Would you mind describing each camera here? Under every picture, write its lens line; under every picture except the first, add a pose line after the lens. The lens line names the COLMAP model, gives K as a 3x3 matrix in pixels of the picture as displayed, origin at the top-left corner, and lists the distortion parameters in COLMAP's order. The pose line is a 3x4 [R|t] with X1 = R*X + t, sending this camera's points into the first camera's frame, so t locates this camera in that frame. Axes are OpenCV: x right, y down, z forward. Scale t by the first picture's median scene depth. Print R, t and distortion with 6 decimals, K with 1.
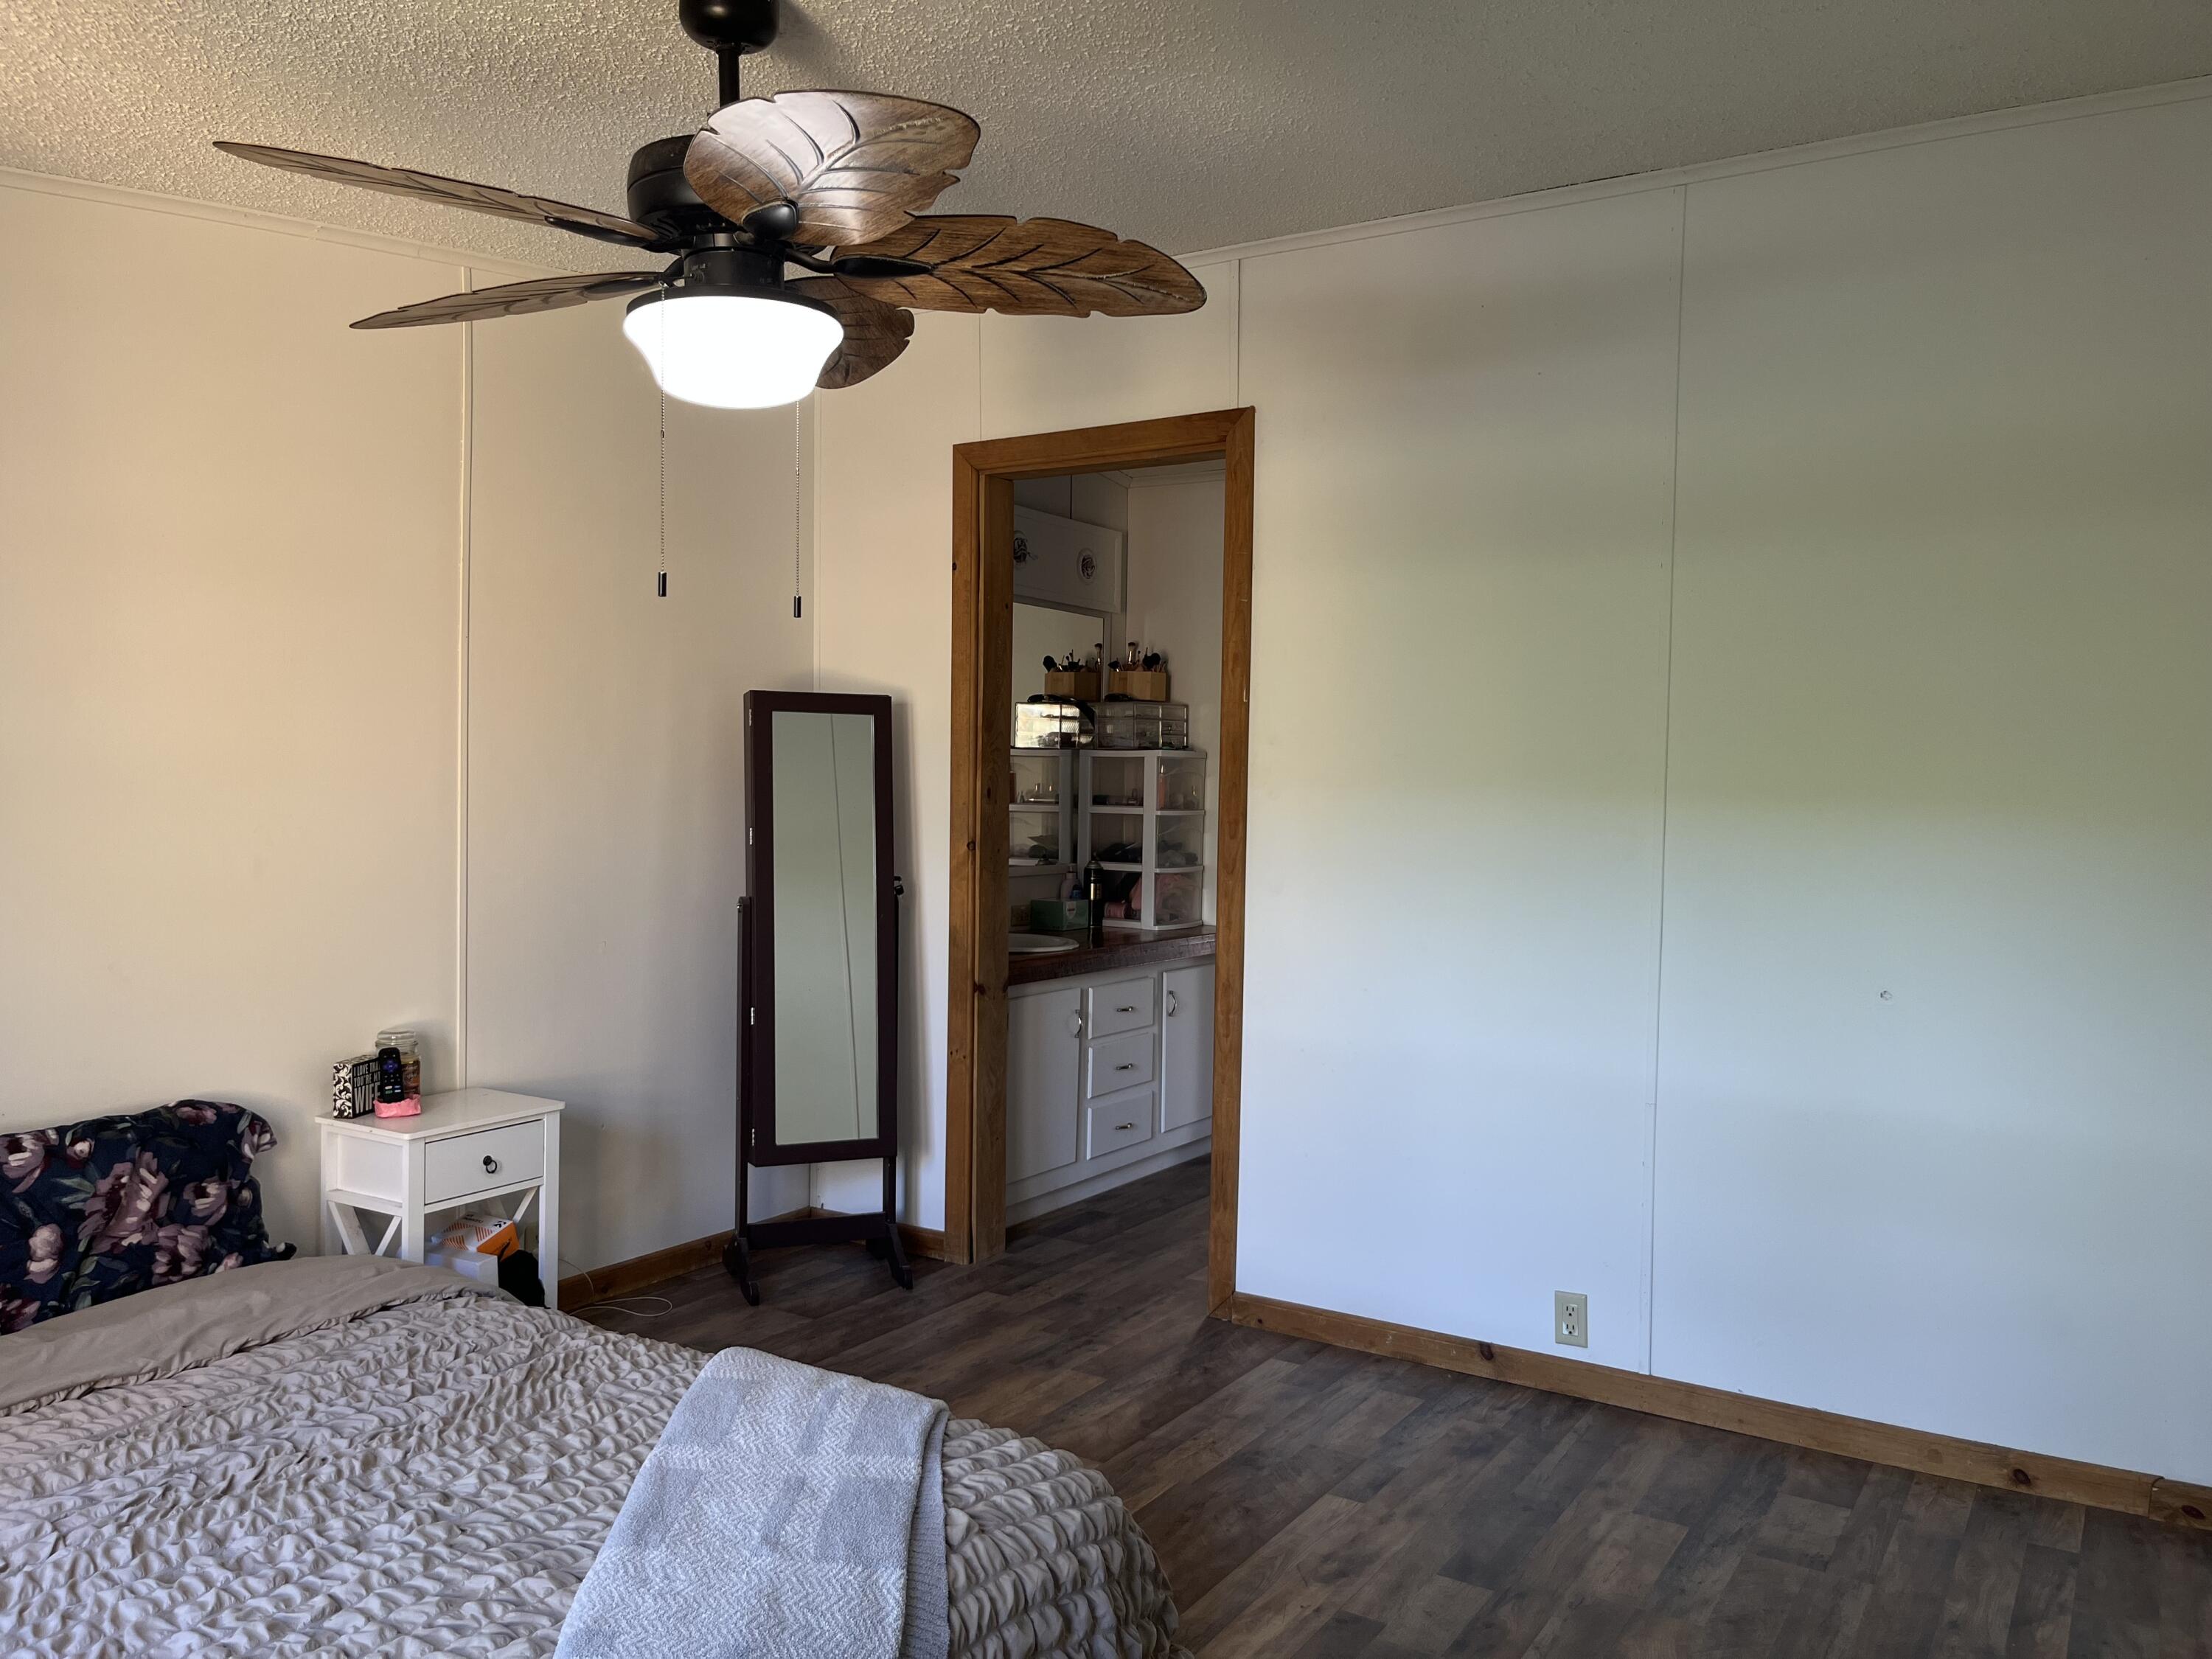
lens RADIAL K [[1664.0, 0, 1099.9], [0, 1664.0, 836.4], [0, 0, 1]] dist [0.065031, -0.090061]
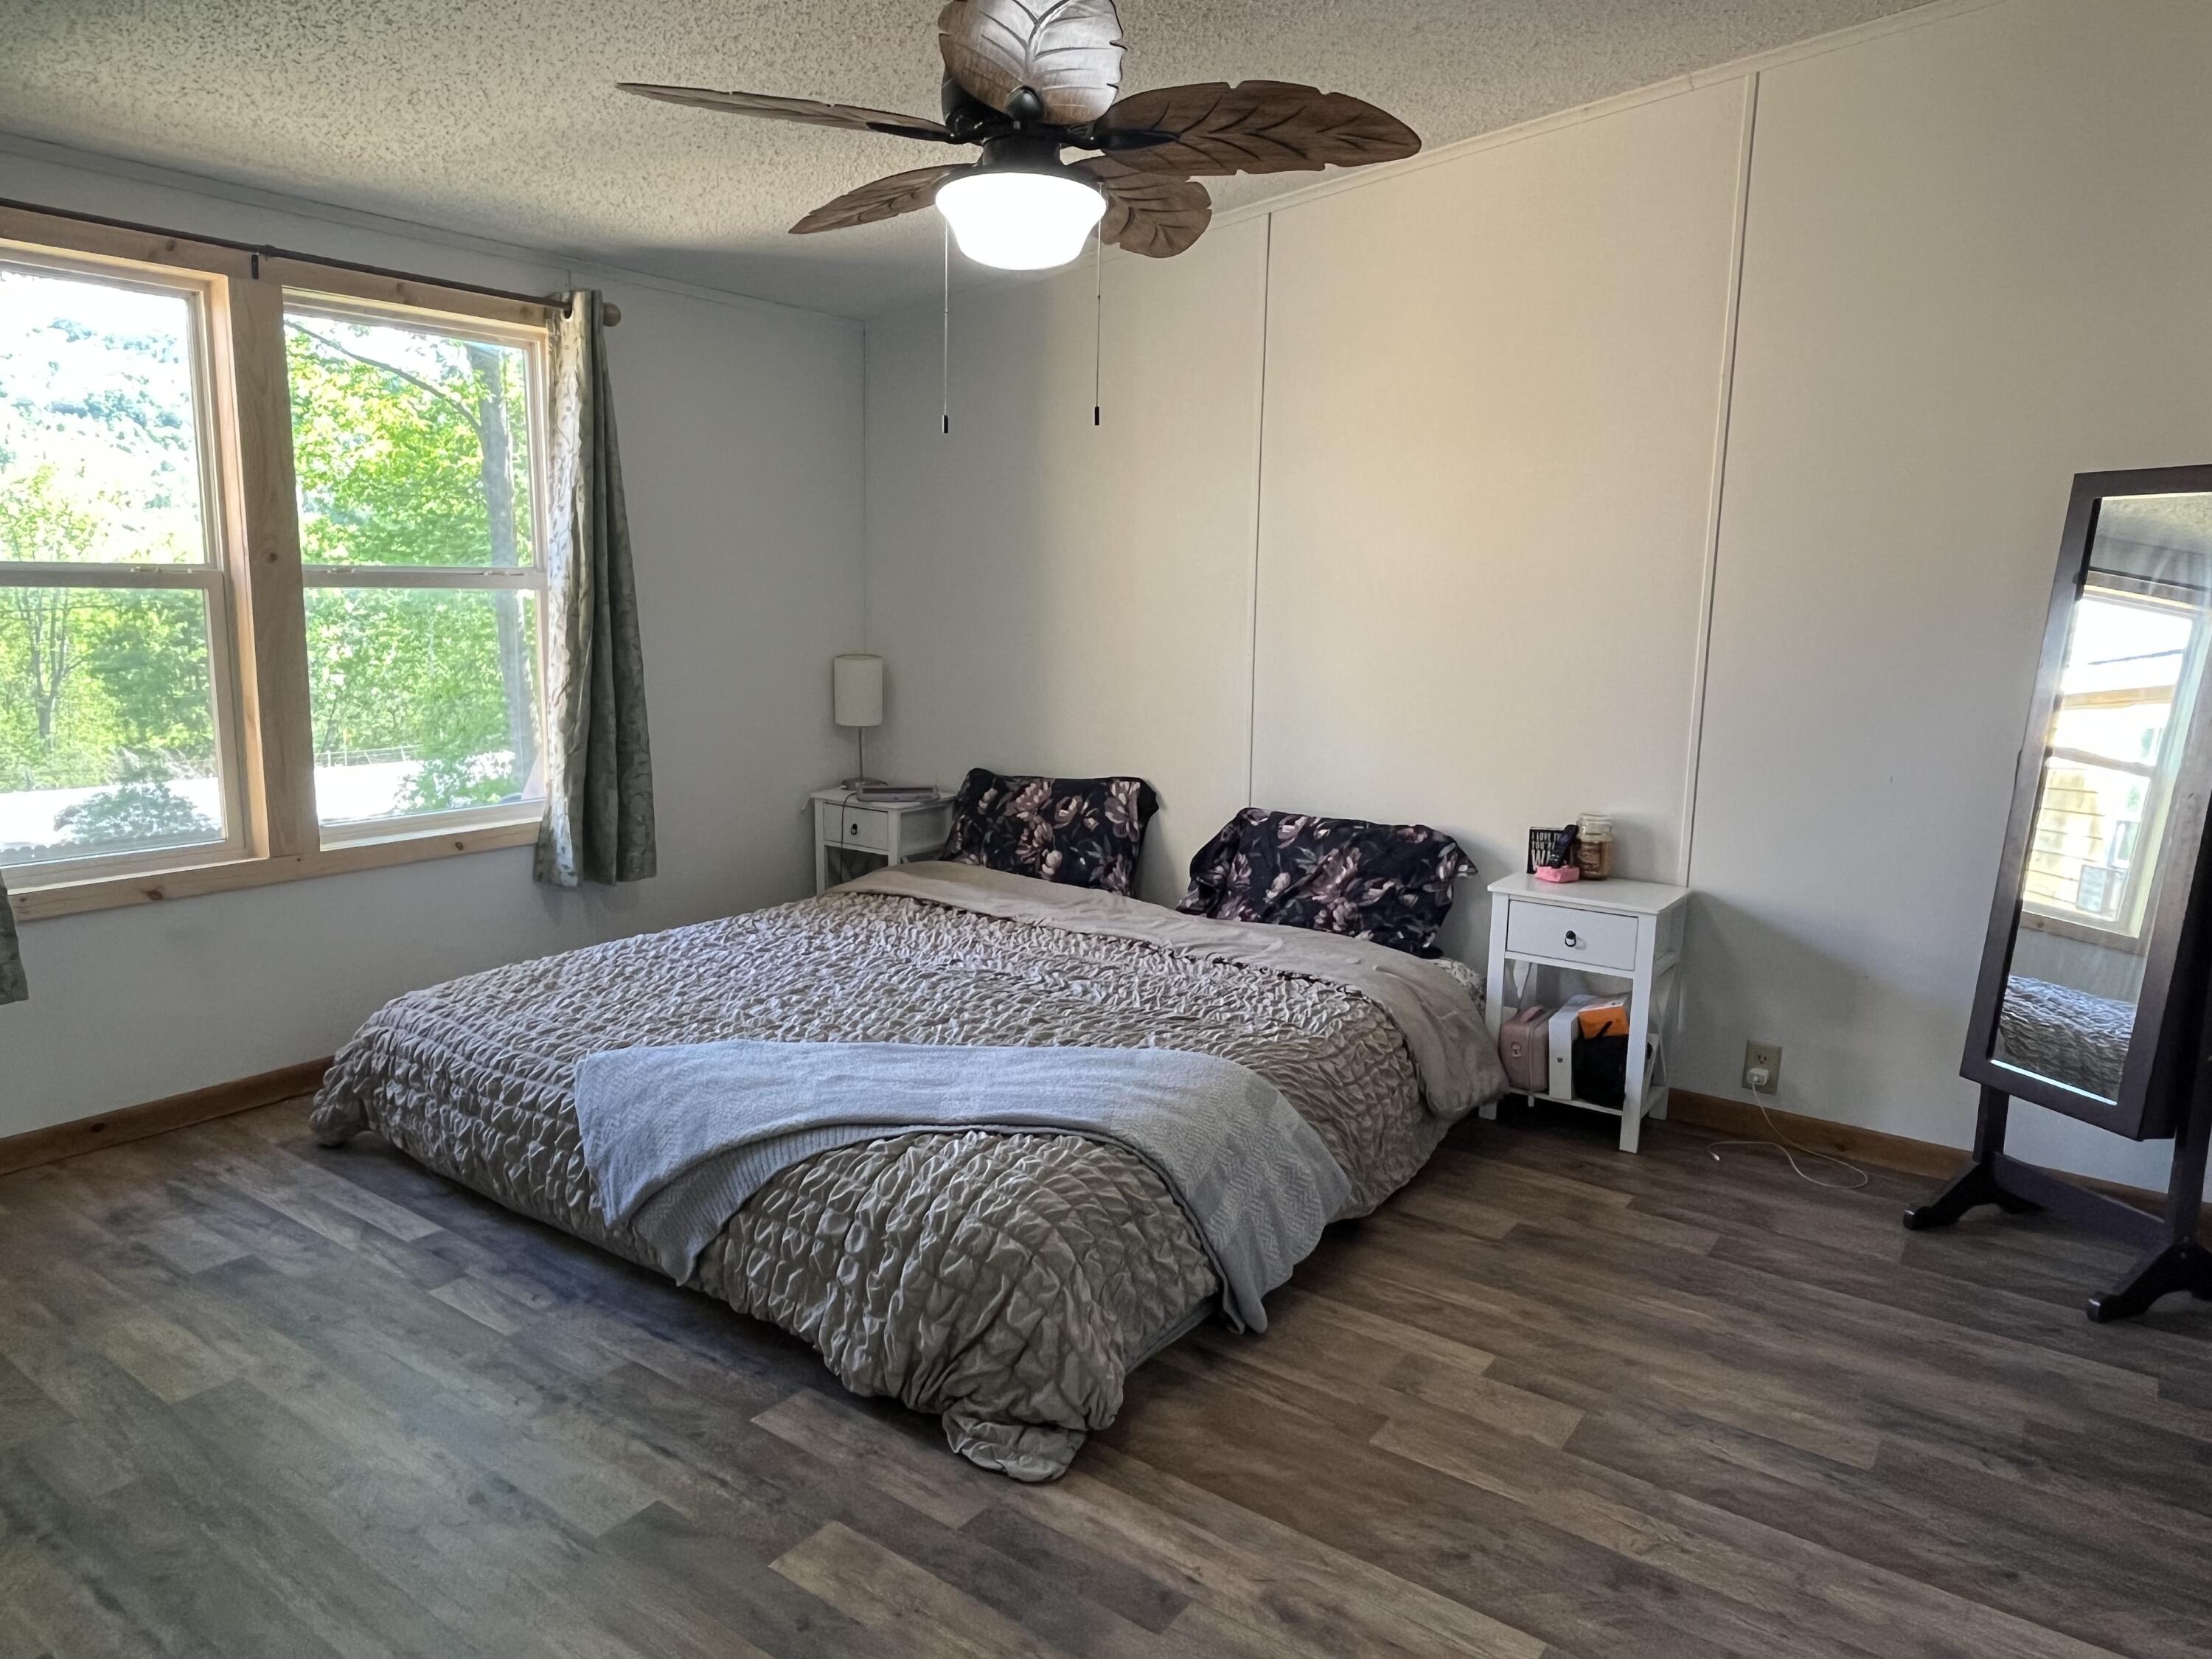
lens RADIAL K [[1418.9, 0, 1106.0], [0, 1418.9, 829.5], [0, 0, 1]] dist [-0.004563, -0.001920]
pose [[-0.059706, 0.146703, -0.987377, 0.564430], [-0.056510, 0.987059, 0.150073, -0.000266], [0.996615, 0.064757, -0.050643, 0.721451]]
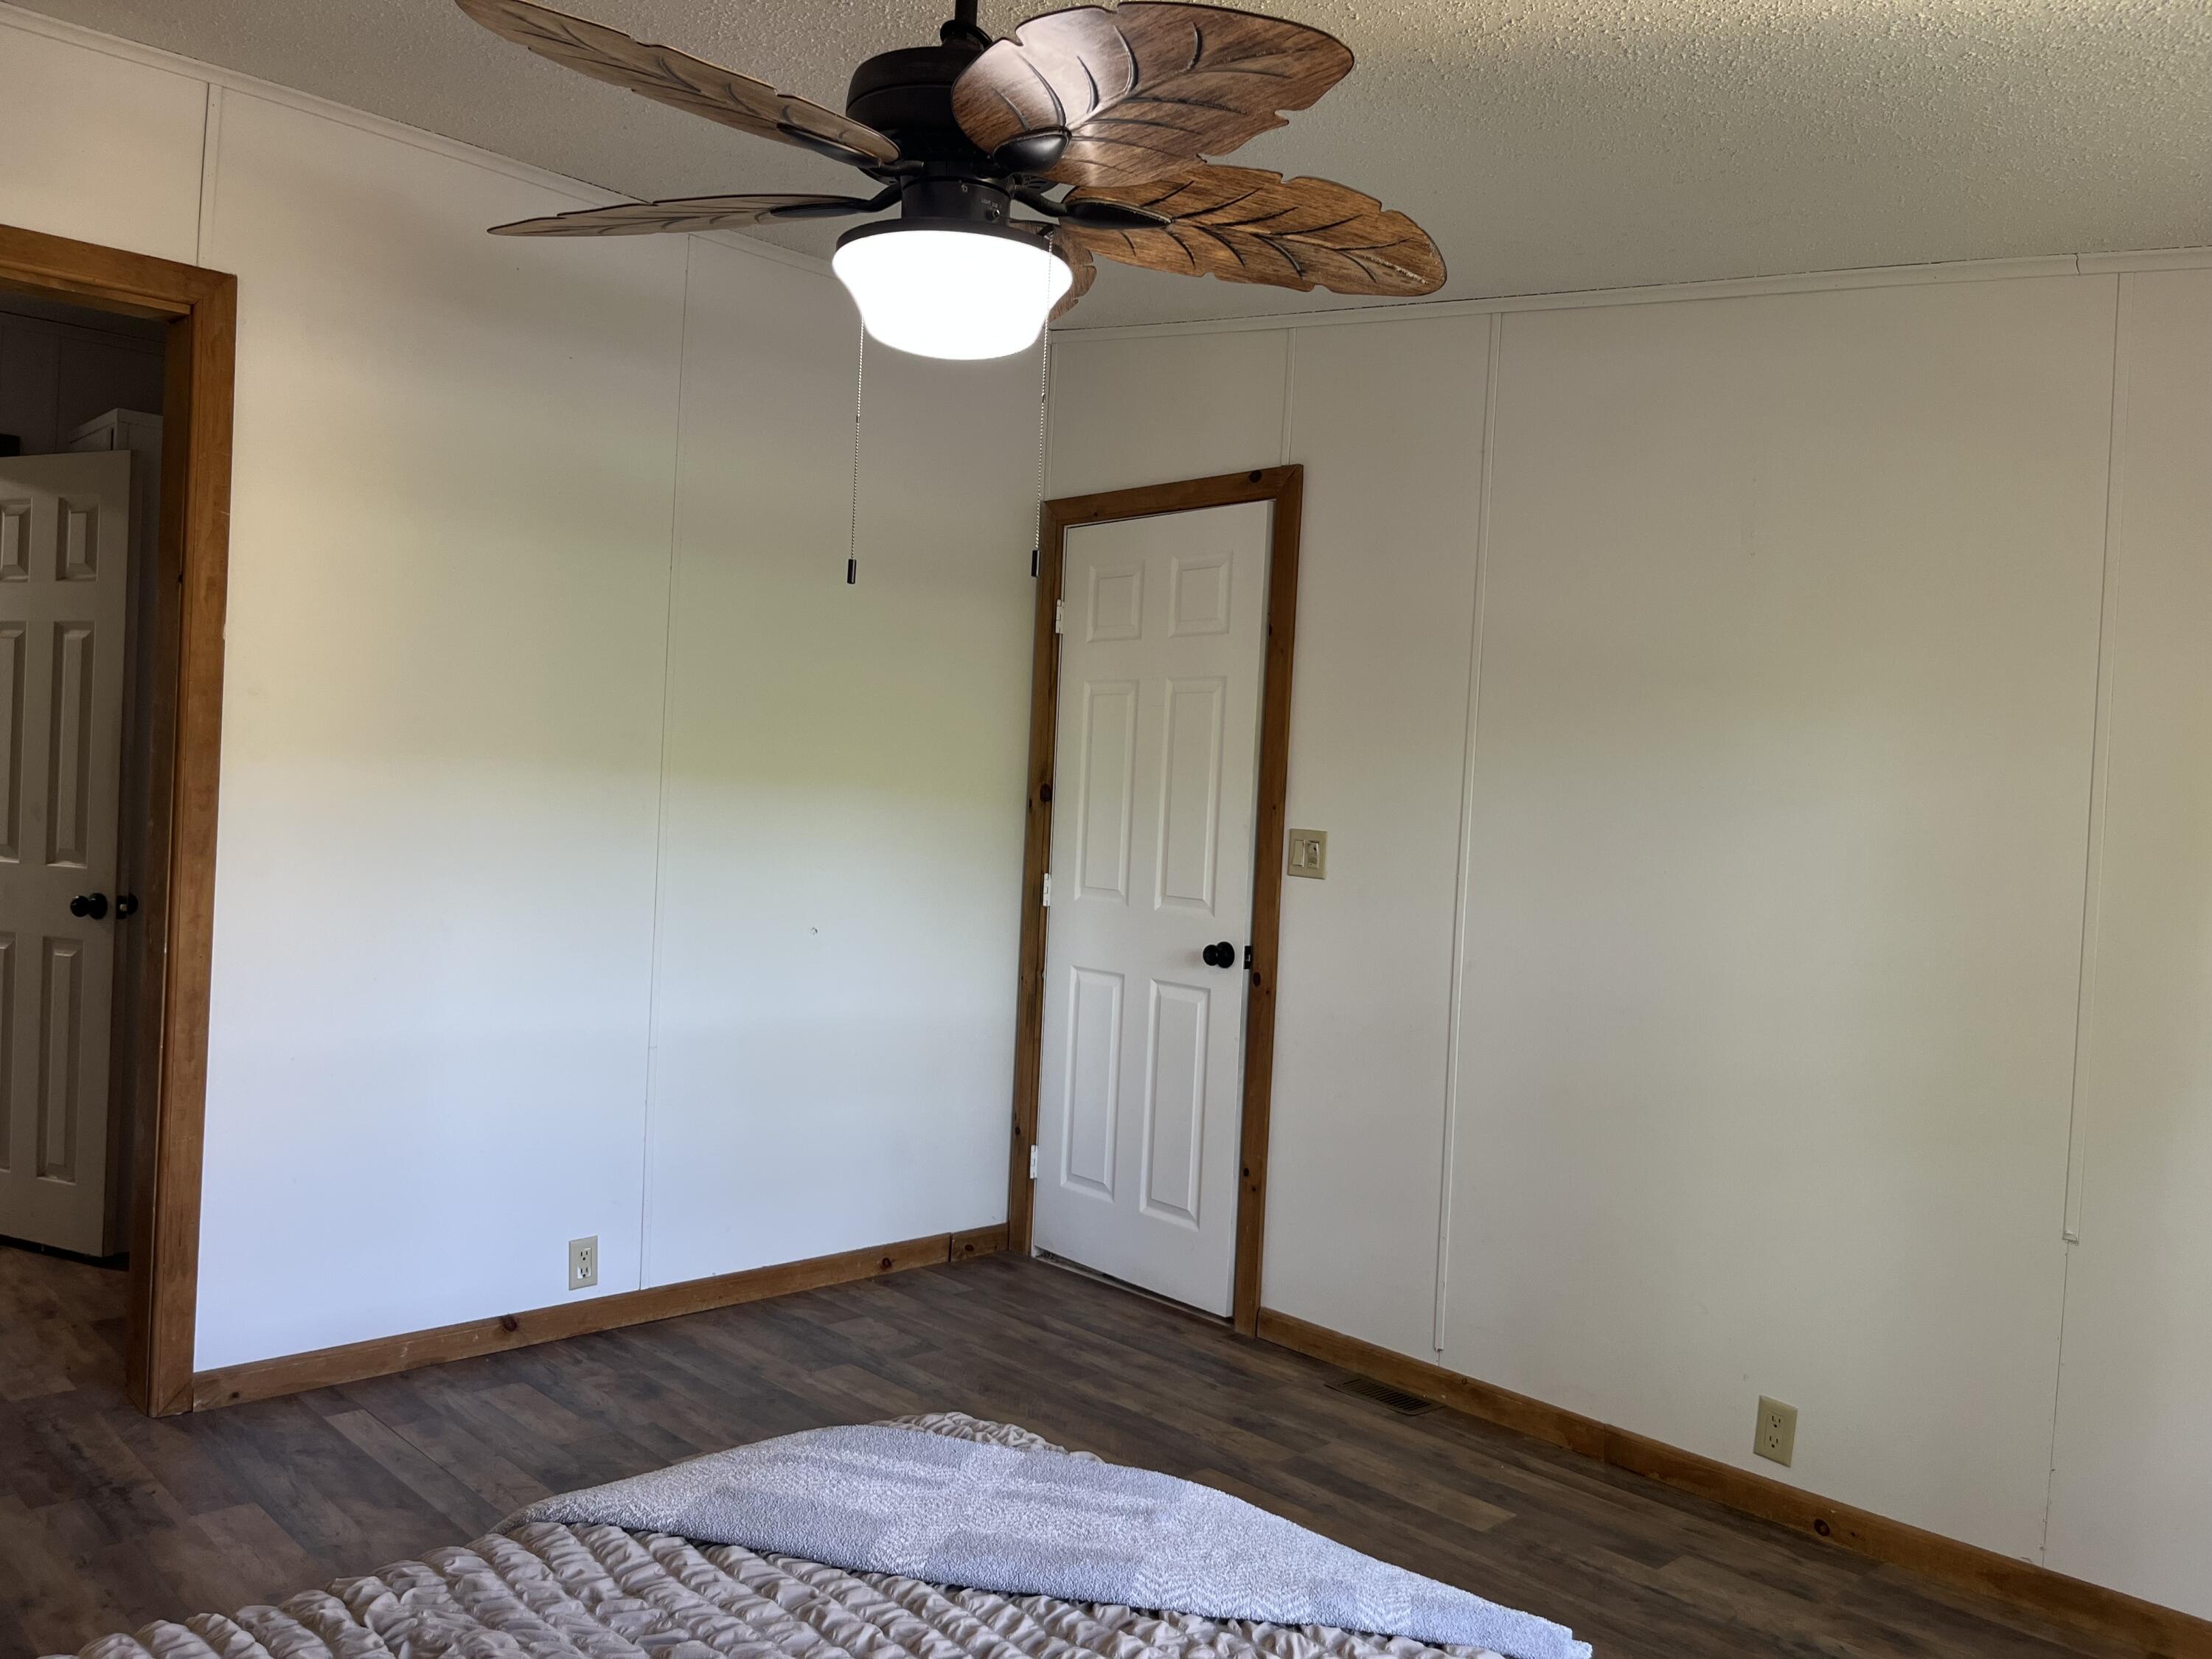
lens RADIAL K [[1733.1, 0, 1124.9], [0, 1733.1, 839.4], [0, 0, 1]] dist [0.058128, -0.096700]
pose [[0.227109, -0.036525, 0.973184, -0.713965], [-0.017021, 0.998995, 0.041466, -0.032190], [-0.973721, -0.025981, 0.226259, 0.428105]]
